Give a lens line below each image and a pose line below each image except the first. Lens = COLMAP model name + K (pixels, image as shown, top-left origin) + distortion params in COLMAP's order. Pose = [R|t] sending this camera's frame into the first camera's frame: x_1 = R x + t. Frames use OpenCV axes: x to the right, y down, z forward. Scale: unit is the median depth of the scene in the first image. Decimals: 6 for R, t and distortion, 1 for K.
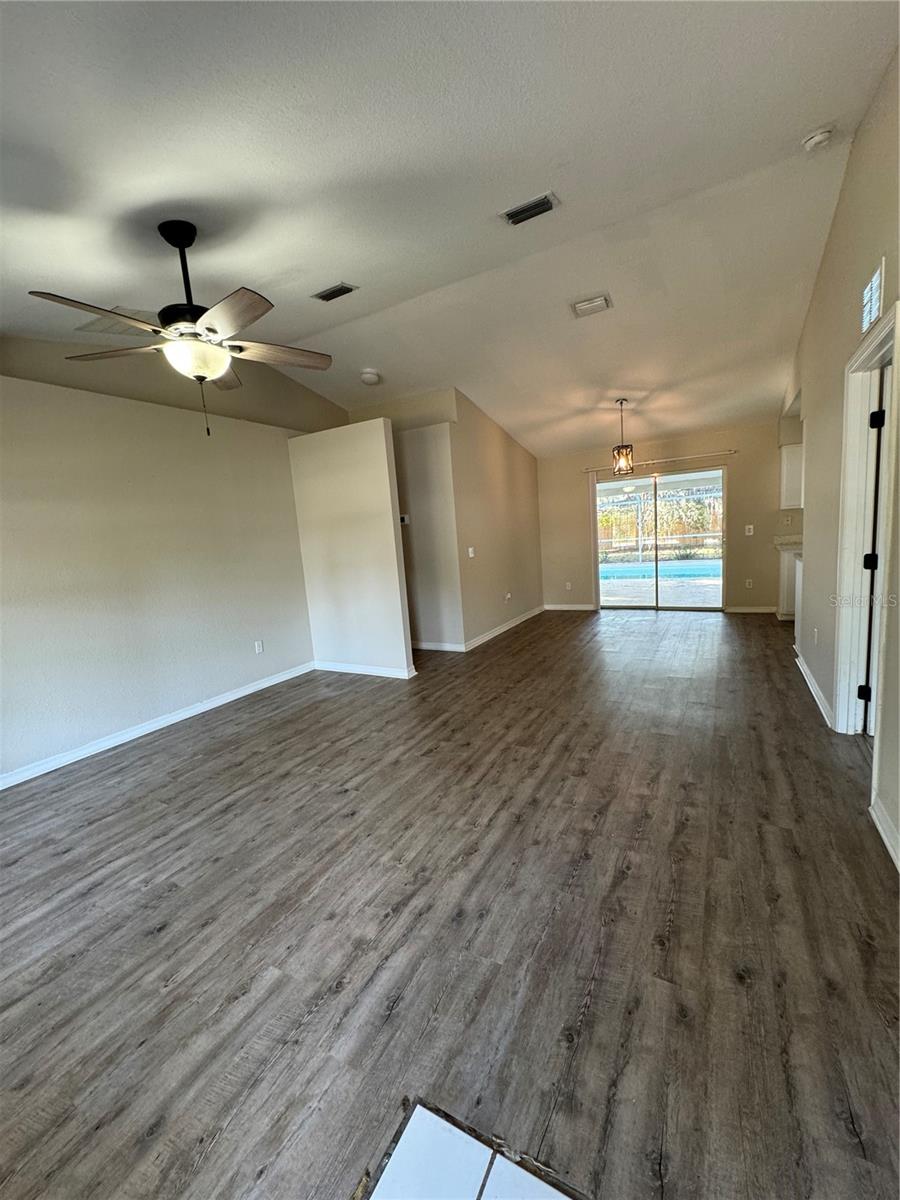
lens RADIAL K [[479.1, 0, 450.0], [0, 479.1, 600.0], [0, 0, 1]] dist [-0.003110, 0.000739]
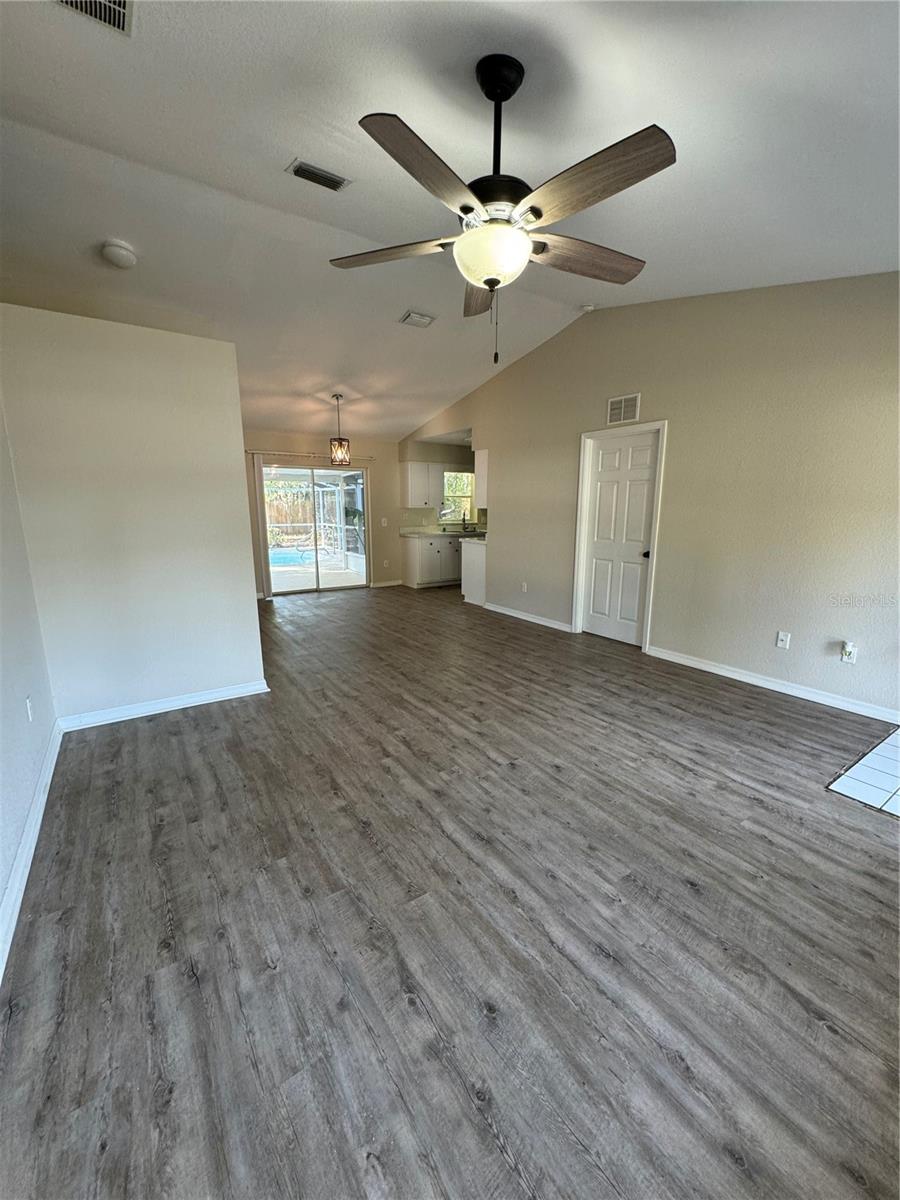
lens RADIAL K [[479.1, 0, 450.0], [0, 479.1, 600.0], [0, 0, 1]] dist [-0.003110, 0.000739]
pose [[0.446628, -0.100287, 0.889082, -1.274657], [0.089895, 0.993700, 0.066929, -0.019901], [-0.890192, 0.050032, 0.452829, 0.735738]]
